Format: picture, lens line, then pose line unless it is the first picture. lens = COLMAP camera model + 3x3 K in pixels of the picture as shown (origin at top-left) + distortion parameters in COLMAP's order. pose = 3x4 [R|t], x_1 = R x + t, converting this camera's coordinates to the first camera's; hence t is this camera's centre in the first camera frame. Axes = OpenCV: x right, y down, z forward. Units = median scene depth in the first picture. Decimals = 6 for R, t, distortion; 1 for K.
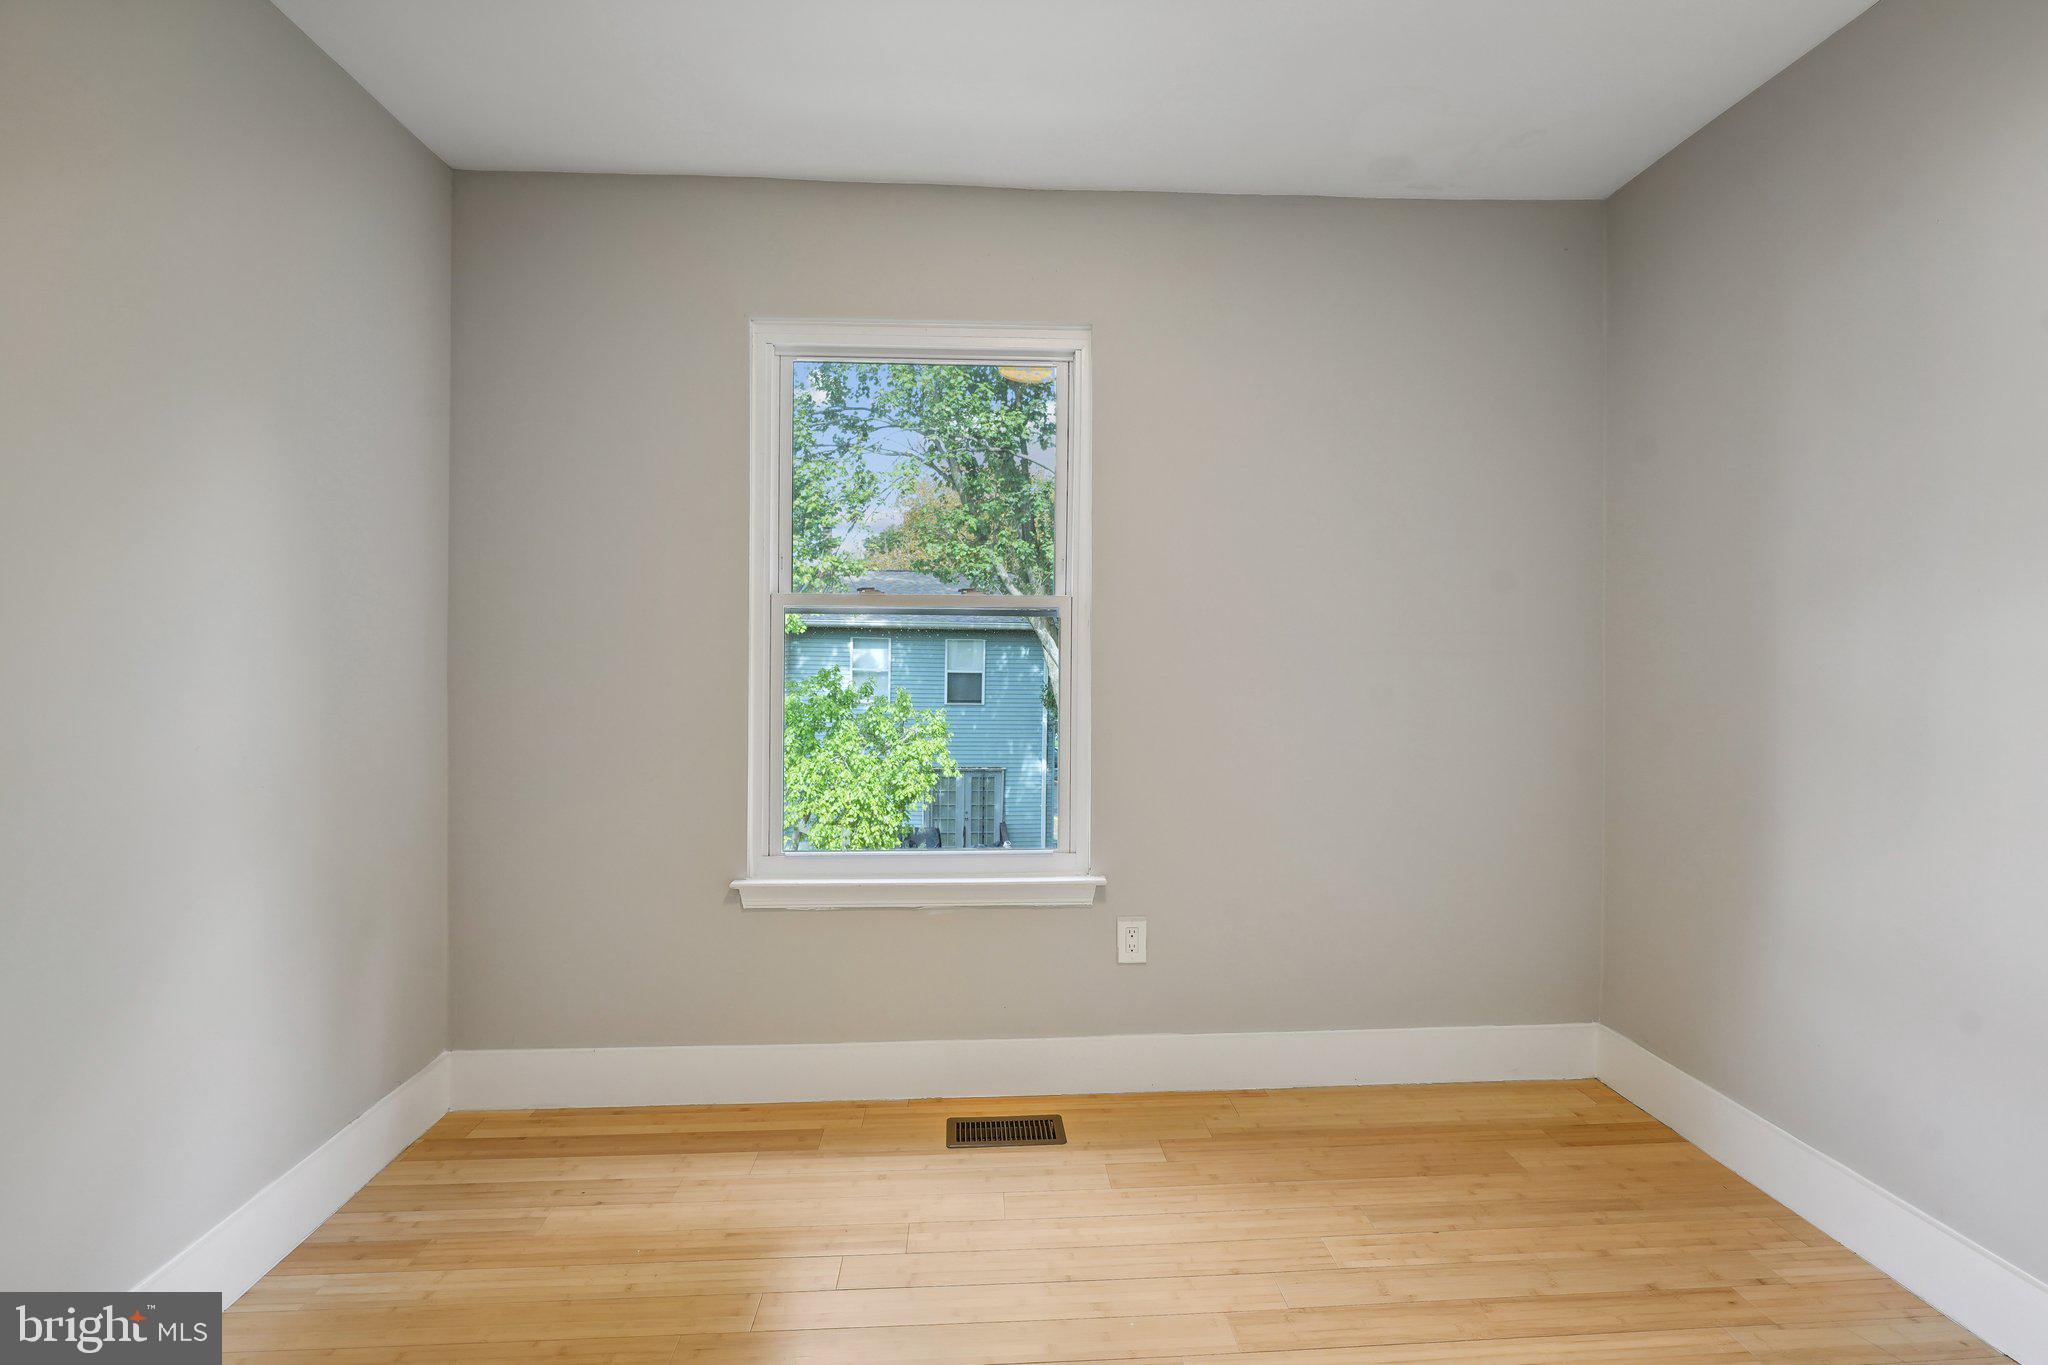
lens RADIAL K [[902.4, 0, 1024.1], [0, 902.4, 668.7], [0, 0, 1]] dist [-0.000045, -0.000017]
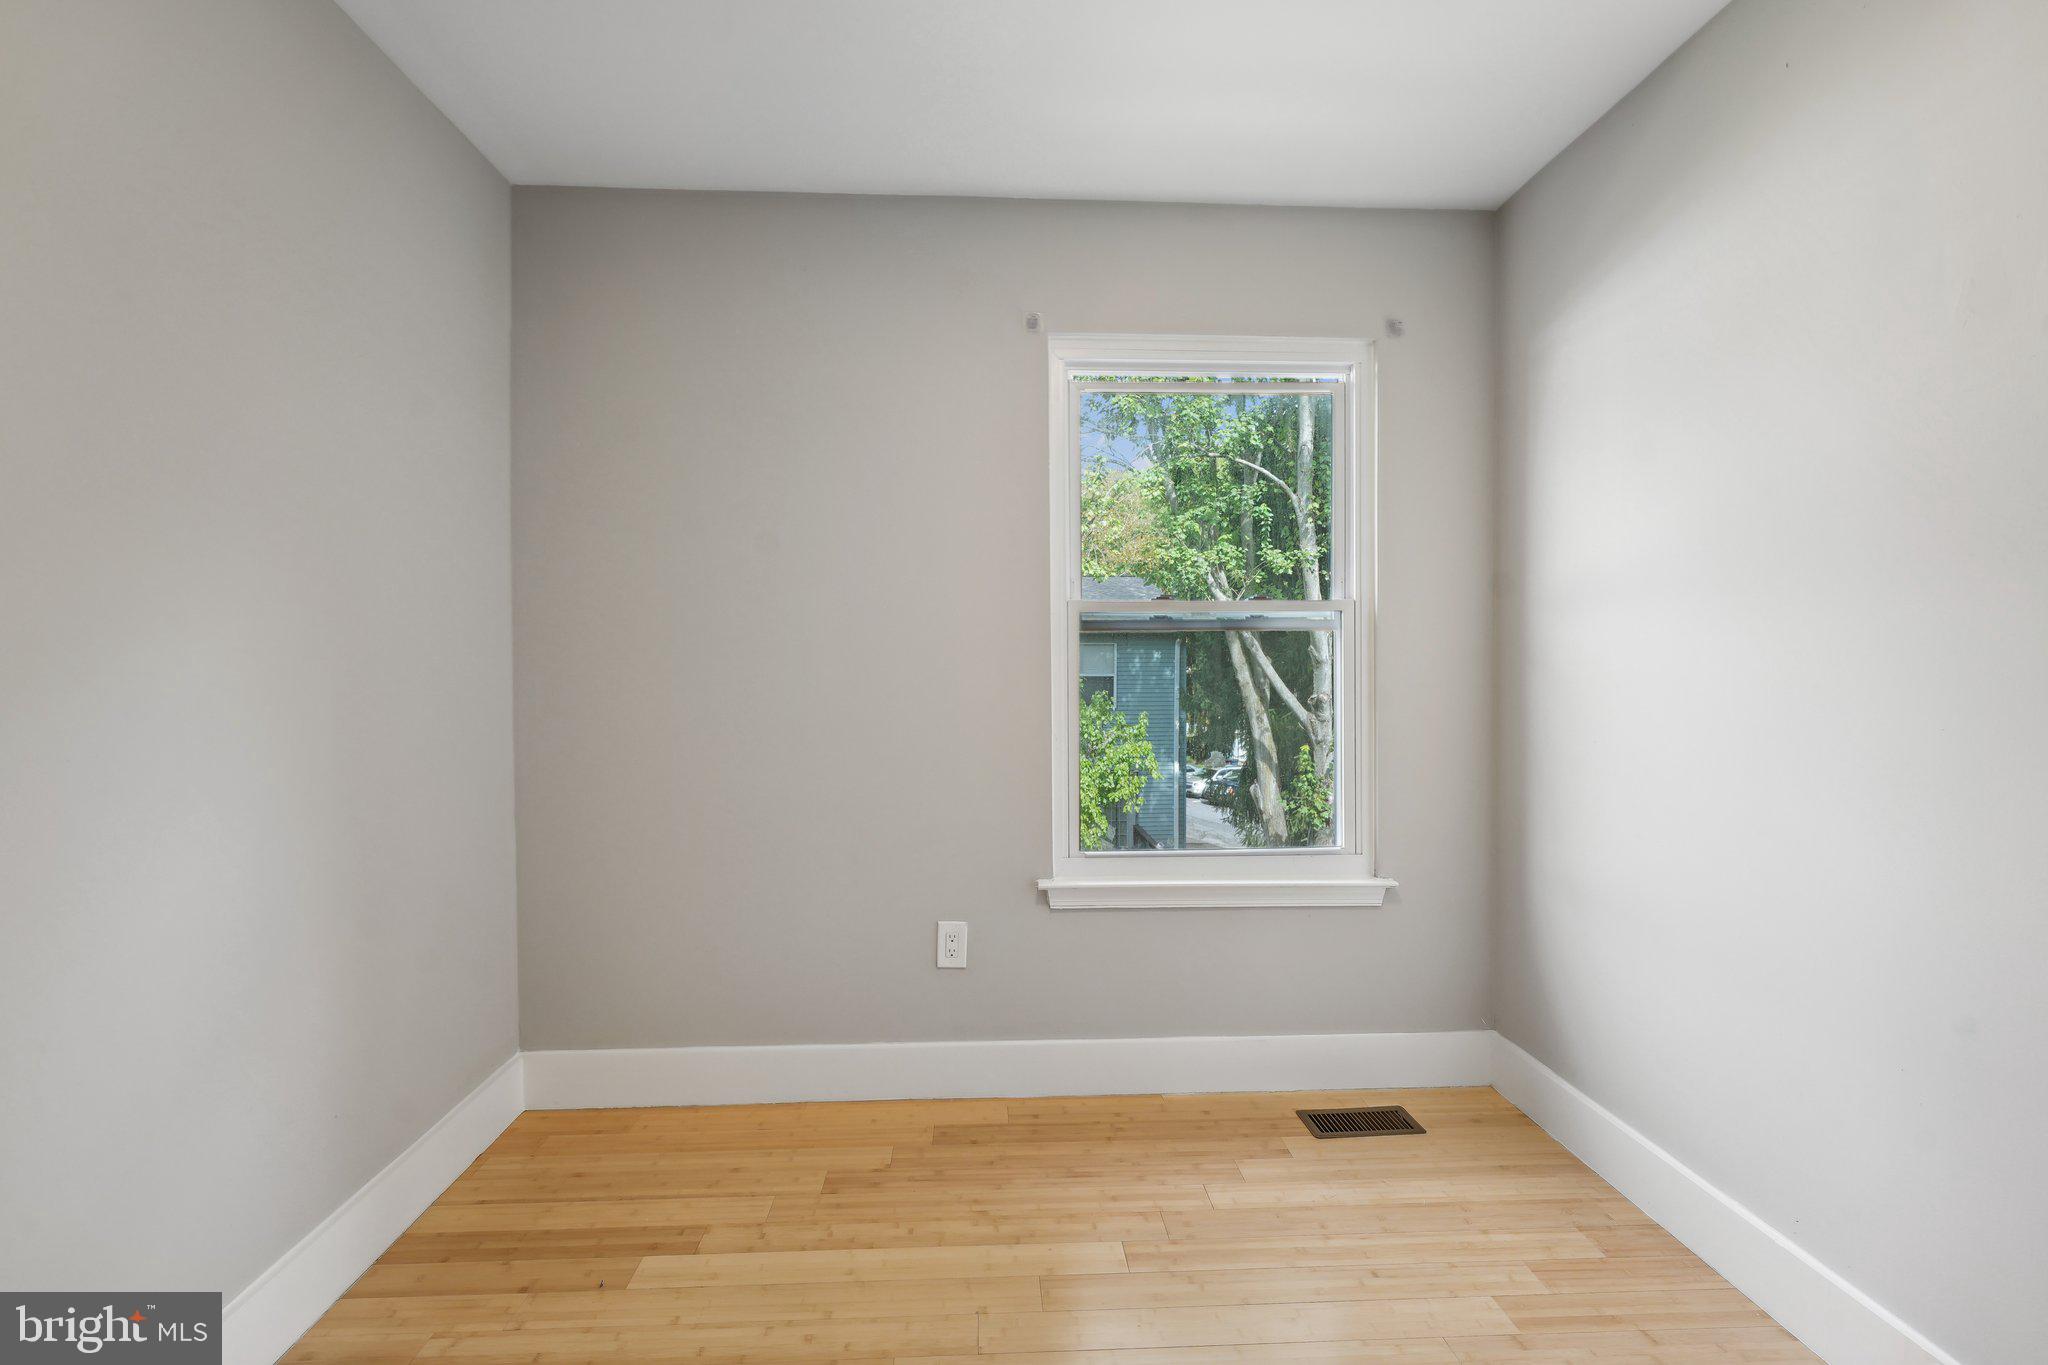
lens RADIAL K [[901.1, 0, 1021.0], [0, 901.1, 663.4], [0, 0, 1]] dist [-0.023883, -0.000088]
pose [[0.999889, -0.007820, -0.012648, -0.224793], [0.007701, 0.999926, -0.009446, -0.001815], [0.012721, 0.009348, 0.999875, -0.013996]]
